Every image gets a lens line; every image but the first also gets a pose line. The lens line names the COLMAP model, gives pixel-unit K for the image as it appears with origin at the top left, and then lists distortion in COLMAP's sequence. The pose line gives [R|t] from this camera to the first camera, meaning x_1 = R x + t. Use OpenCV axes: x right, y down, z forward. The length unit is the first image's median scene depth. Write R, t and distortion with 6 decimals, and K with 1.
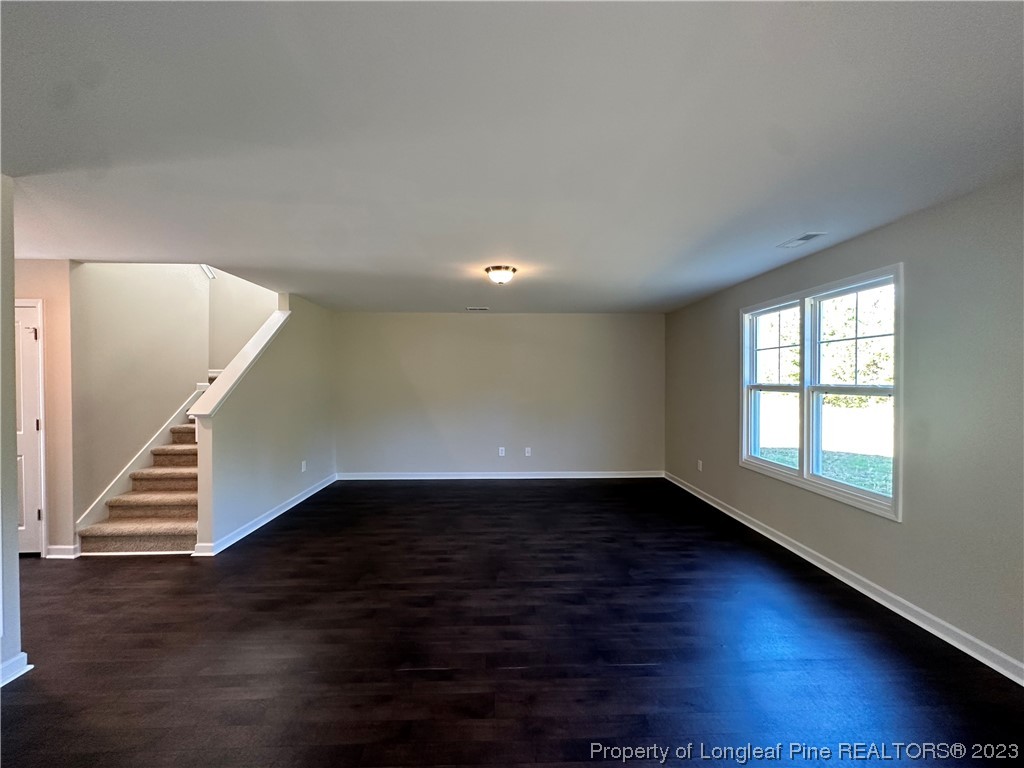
lens RADIAL K [[409.0, 0, 512.0], [0, 409.0, 384.0], [0, 0, 1]] dist [-0.003644, -0.000002]
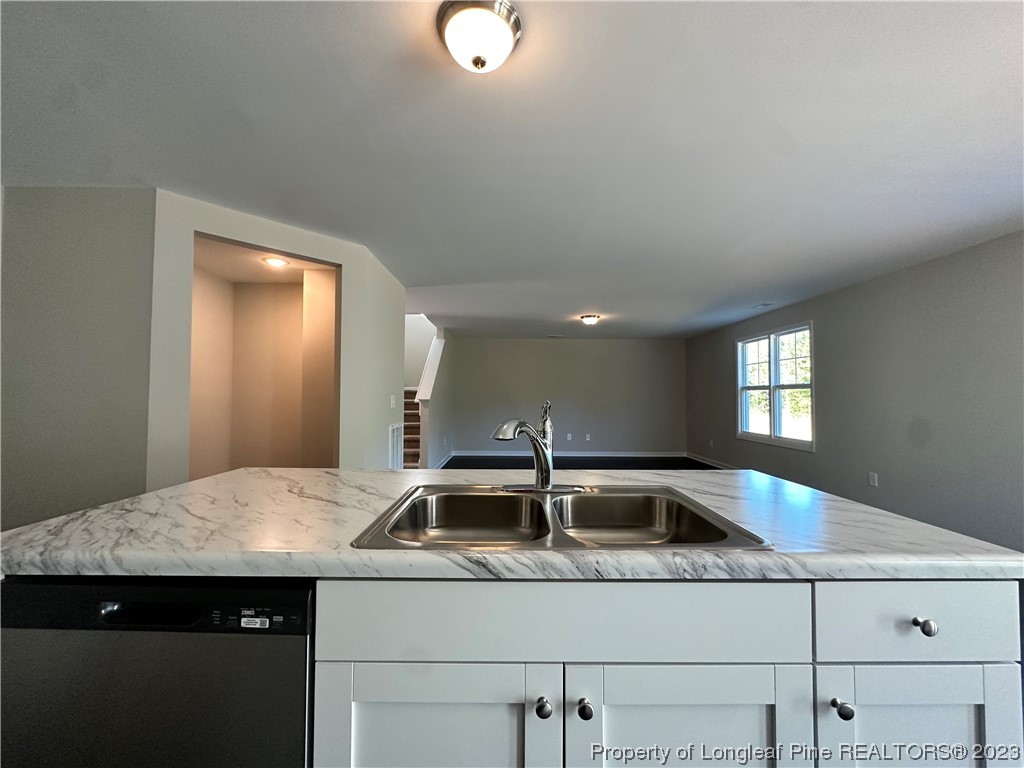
lens RADIAL K [[409.0, 0, 512.0], [0, 409.0, 384.0], [0, 0, 1]] dist [-0.003644, -0.000002]
pose [[0.999536, 0.004783, -0.030081, -0.301963], [-0.006033, 0.999116, -0.041604, 0.071486], [0.029855, 0.041766, 0.998681, -0.700775]]
